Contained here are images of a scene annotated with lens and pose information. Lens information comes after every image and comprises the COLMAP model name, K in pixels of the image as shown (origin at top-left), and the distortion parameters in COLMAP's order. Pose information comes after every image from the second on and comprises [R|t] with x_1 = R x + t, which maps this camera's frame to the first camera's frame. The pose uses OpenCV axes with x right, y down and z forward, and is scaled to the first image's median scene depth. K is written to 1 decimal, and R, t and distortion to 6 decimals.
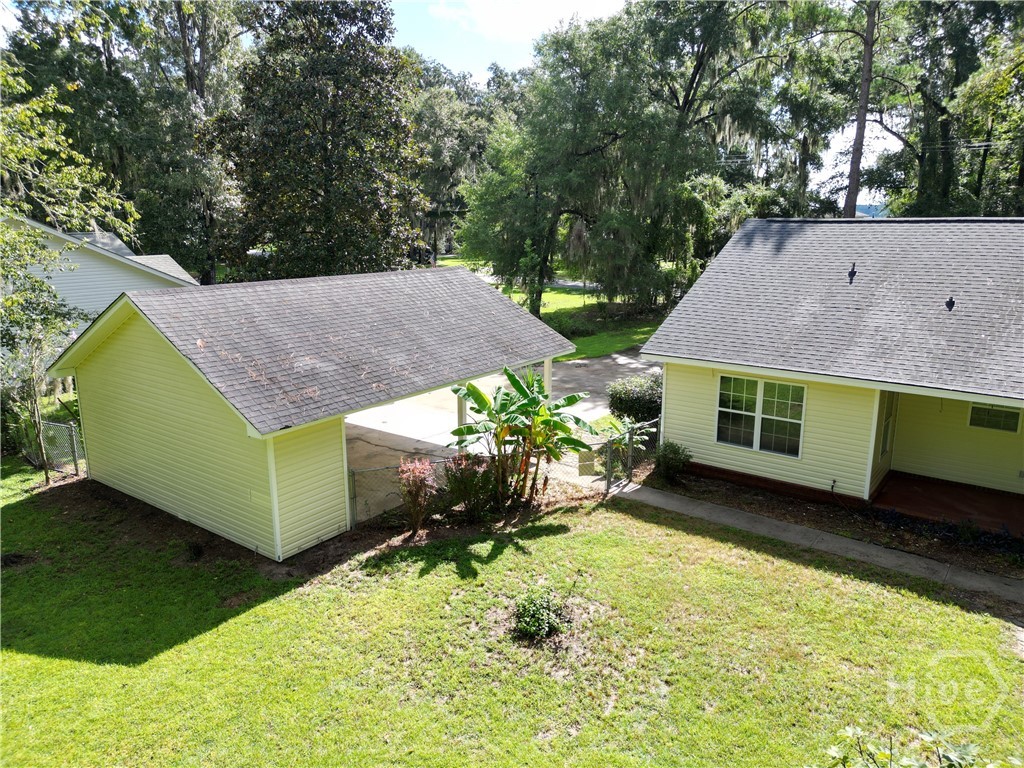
lens RADIAL K [[722.2, 0, 507.9], [0, 722.2, 381.6], [0, 0, 1]] dist [0.027550, -0.002590]
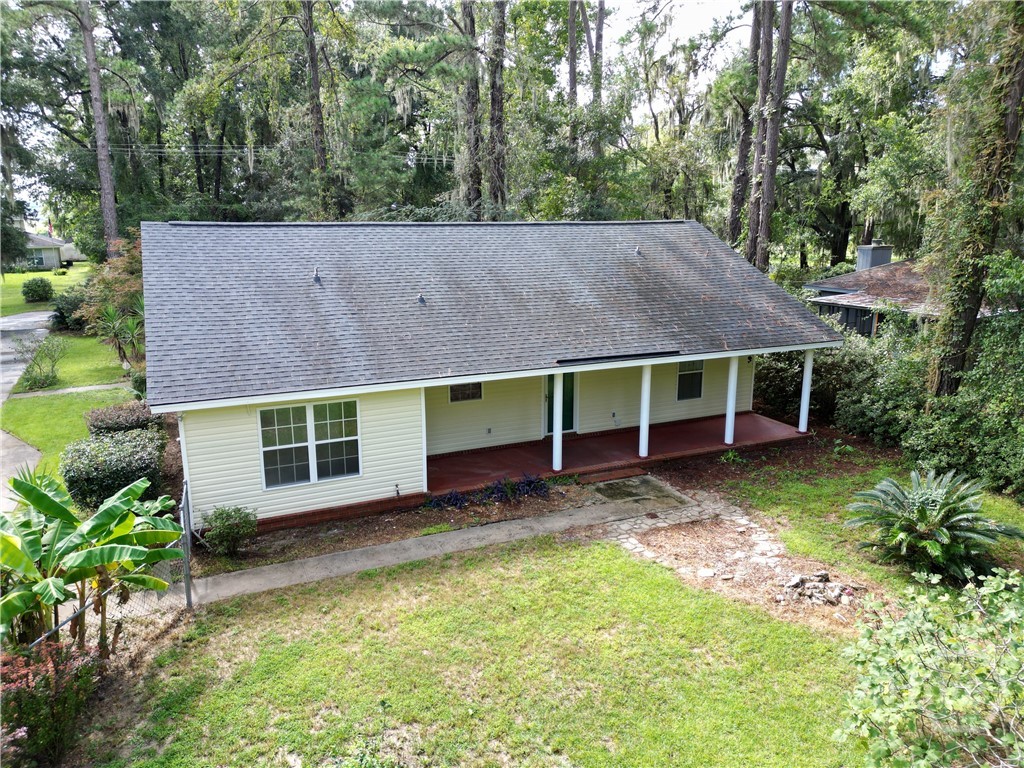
lens RADIAL K [[722.2, 0, 507.9], [0, 722.2, 381.6], [0, 0, 1]] dist [0.027550, -0.002590]
pose [[0.459603, -0.196139, 0.866195, -0.305612], [0.197101, 0.973513, 0.115859, -0.084579], [-0.865977, 0.117479, 0.486089, 0.366212]]
